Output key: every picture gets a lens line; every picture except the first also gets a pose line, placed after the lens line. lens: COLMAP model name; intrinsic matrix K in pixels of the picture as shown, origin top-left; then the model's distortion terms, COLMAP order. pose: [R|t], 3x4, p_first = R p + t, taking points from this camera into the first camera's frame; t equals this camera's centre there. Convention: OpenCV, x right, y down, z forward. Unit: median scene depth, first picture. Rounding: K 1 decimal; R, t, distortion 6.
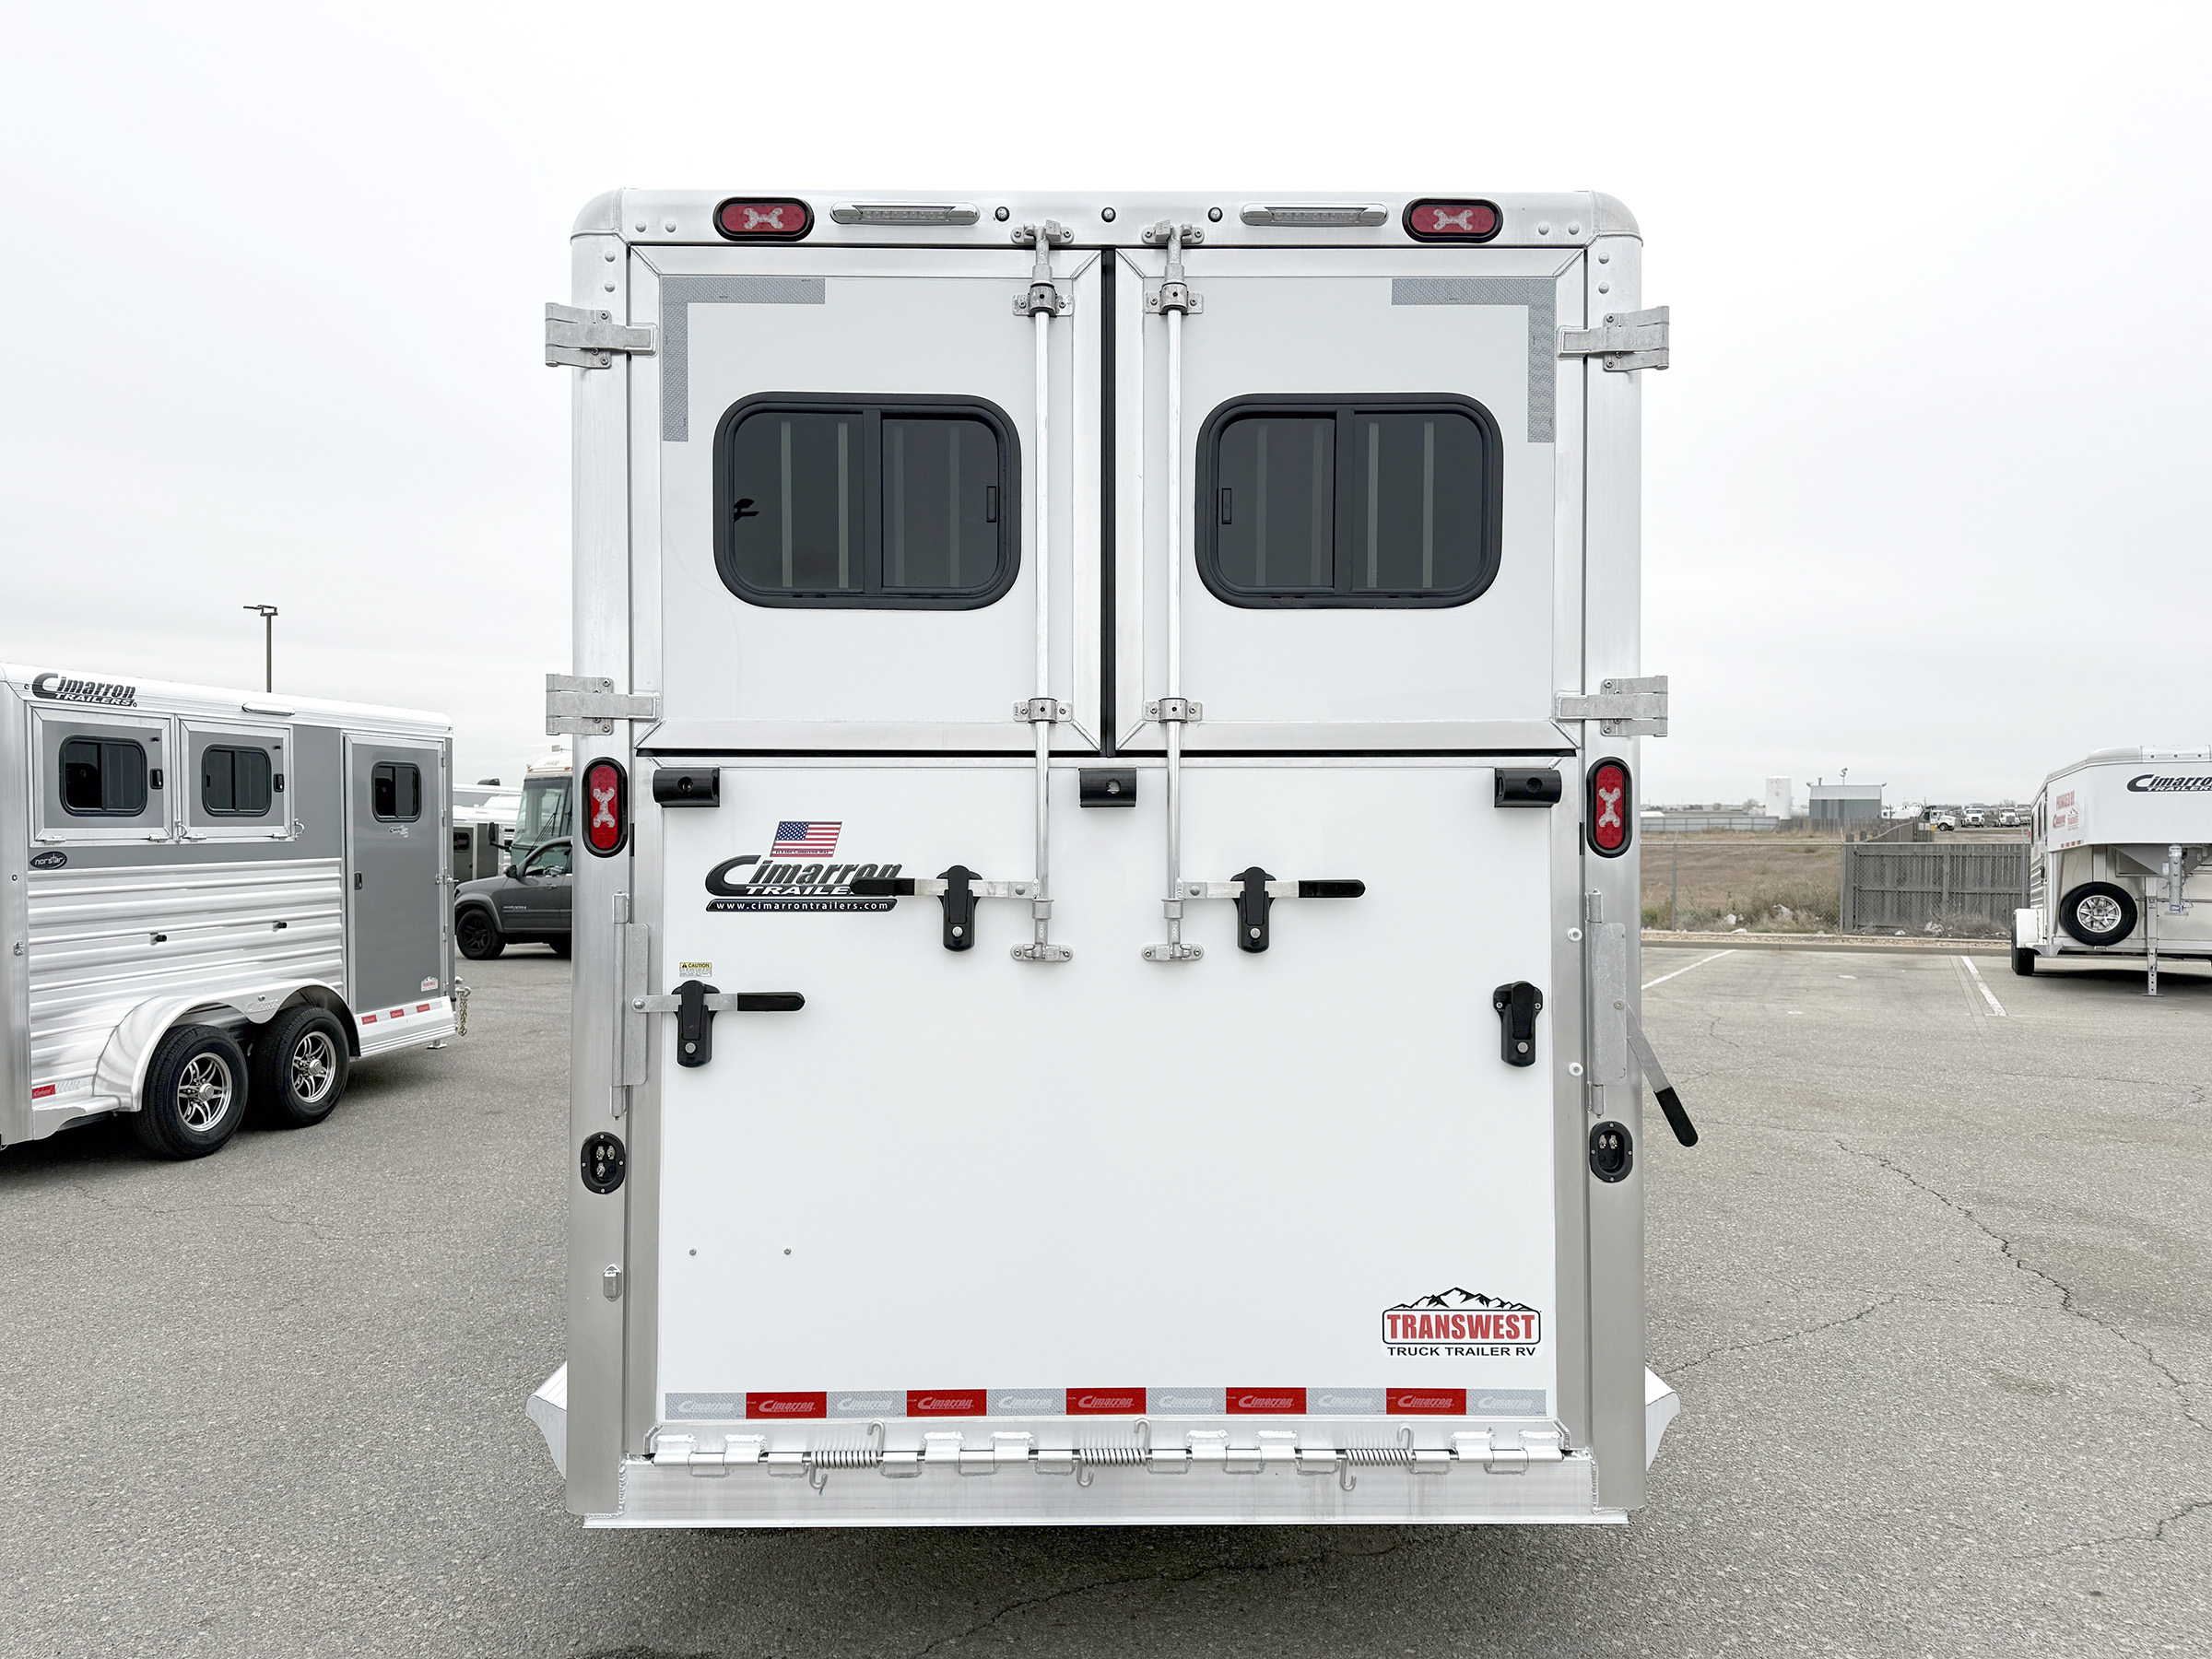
lens RADIAL K [[1738.9, 0, 1145.1], [0, 1738.9, 882.0], [0, 0, 1]] dist [-0.003679, -0.001991]
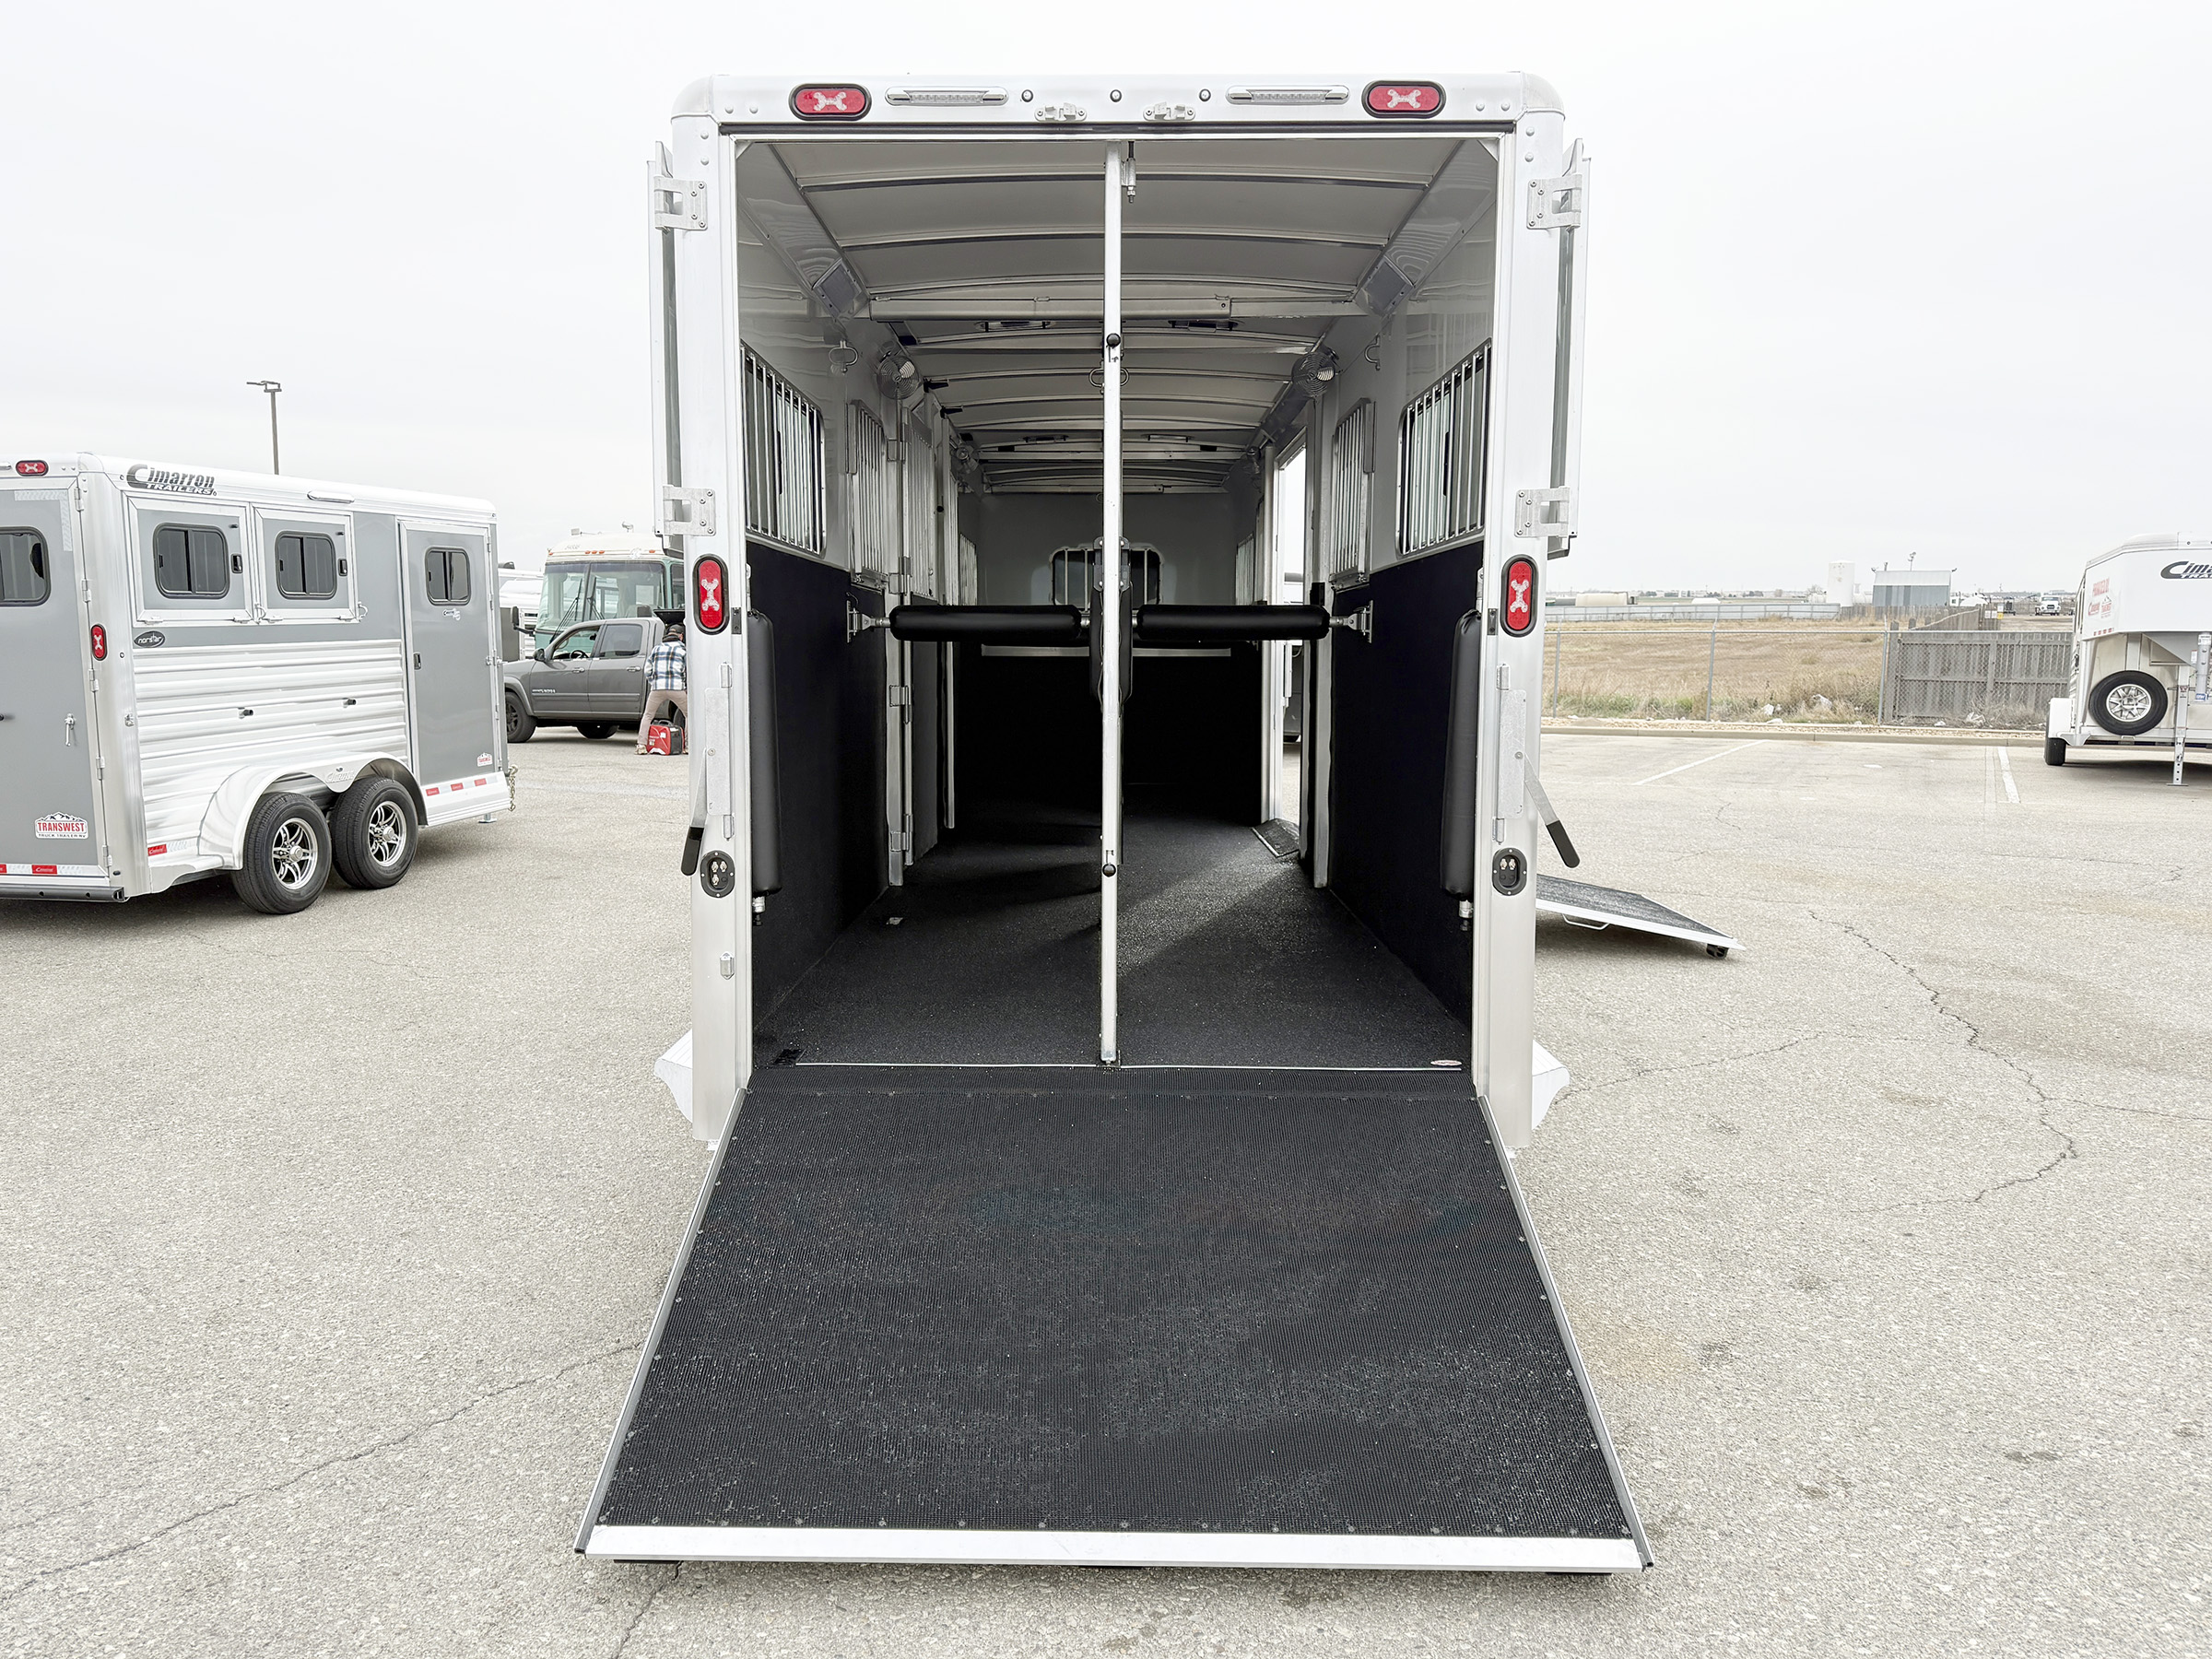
lens RADIAL K [[1828.3, 0, 1106.0], [0, 1828.3, 829.5], [0, 0, 1]] dist [0.109196, -0.221282]
pose [[0.999307, 0.006933, -0.036568, 0.009355], [-0.003811, 0.996393, 0.084773, 0.005092], [0.037023, -0.084575, 0.995729, -0.131508]]
